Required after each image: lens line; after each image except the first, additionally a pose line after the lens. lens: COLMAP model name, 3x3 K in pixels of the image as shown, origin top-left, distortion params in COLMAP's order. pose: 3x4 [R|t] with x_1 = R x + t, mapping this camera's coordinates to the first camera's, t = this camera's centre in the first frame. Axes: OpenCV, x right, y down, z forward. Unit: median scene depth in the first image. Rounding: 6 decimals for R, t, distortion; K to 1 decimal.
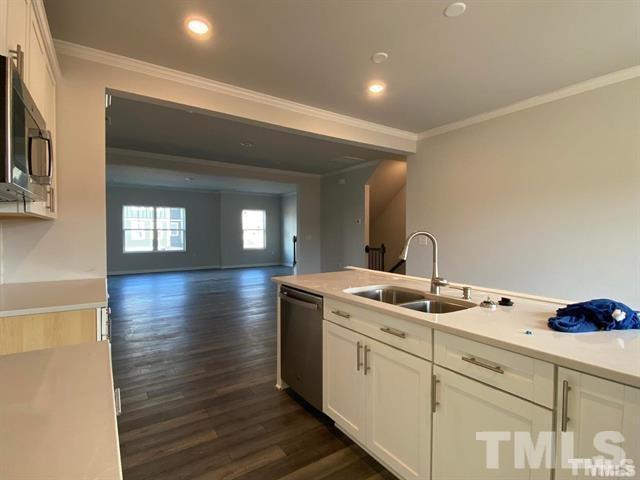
lens RADIAL K [[324.4, 0, 320.0], [0, 324.4, 240.0], [0, 0, 1]] dist [0.036638, -0.027396]
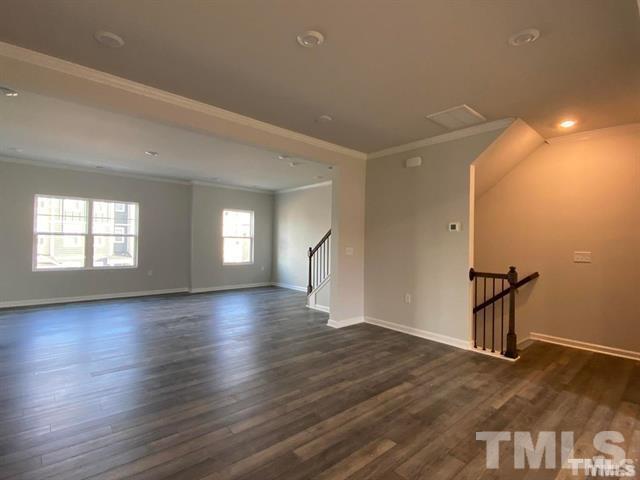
lens RADIAL K [[324.4, 0, 320.0], [0, 324.4, 240.0], [0, 0, 1]] dist [0.036638, -0.027396]
pose [[0.991231, 0.019335, 0.130716, -0.129731], [-0.015534, 0.999428, -0.030035, -0.007529], [-0.131222, 0.027741, 0.990965, 0.284931]]
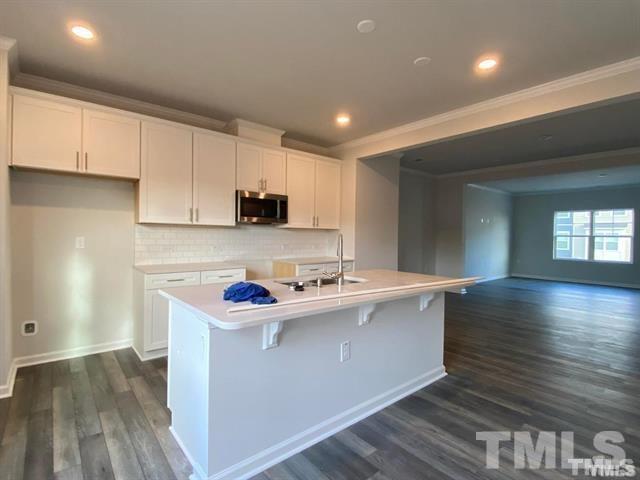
lens RADIAL K [[324.4, 0, 320.0], [0, 324.4, 240.0], [0, 0, 1]] dist [0.036638, -0.027396]
pose [[0.101431, 0.013032, -0.994757, 0.295109], [-0.034280, 0.999366, 0.009597, -0.003545], [0.994252, 0.033127, 0.101813, 0.166302]]
